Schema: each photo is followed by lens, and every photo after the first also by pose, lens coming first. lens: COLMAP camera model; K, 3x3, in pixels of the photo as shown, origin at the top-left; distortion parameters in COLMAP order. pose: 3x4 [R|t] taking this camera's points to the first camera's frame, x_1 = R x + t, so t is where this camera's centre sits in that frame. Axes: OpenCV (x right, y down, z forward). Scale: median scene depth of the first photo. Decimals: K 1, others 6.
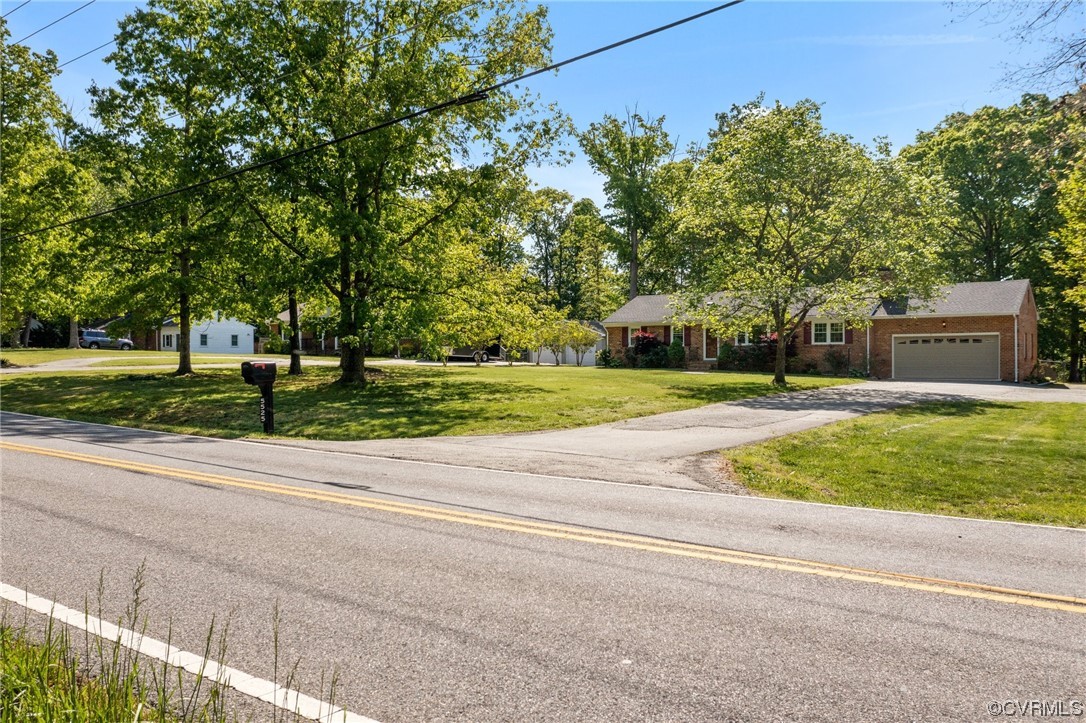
lens RADIAL K [[851.0, 0, 543.0], [0, 851.0, 361.5], [0, 0, 1]] dist [-0.019871, -0.000249]
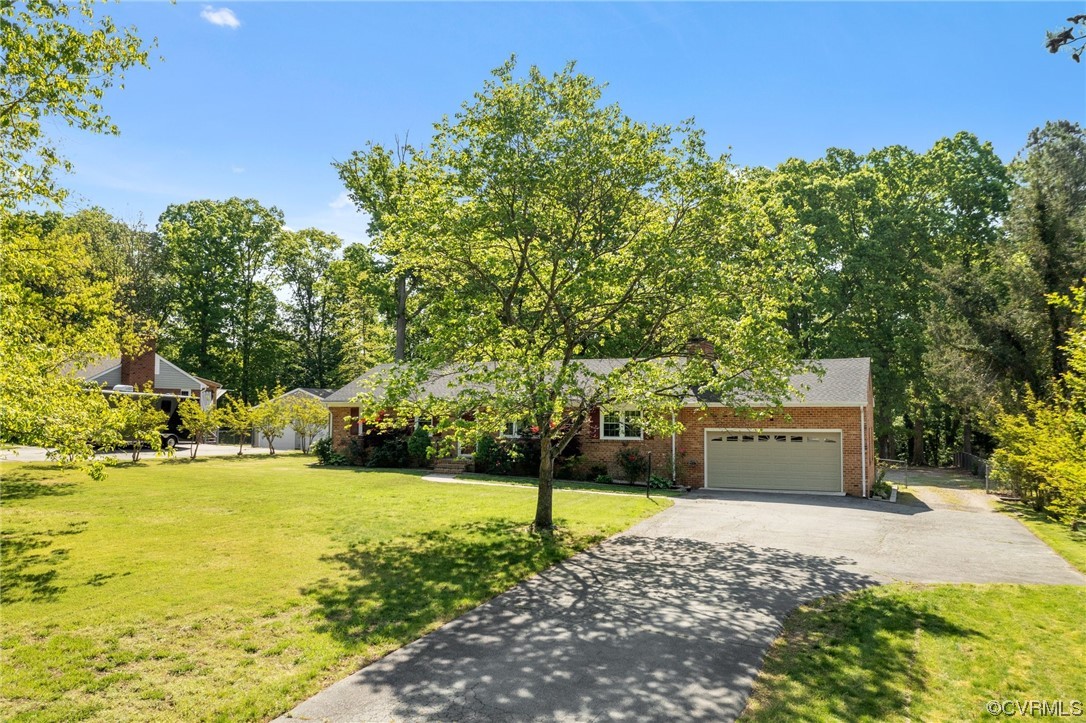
lens RADIAL K [[851.0, 0, 543.0], [0, 851.0, 361.5], [0, 0, 1]] dist [-0.019871, -0.000249]
pose [[0.974062, 0.020297, 0.225368, 0.071516], [-0.005798, 0.997881, -0.064813, -0.027451], [-0.226205, 0.061825, 0.972116, 0.206370]]
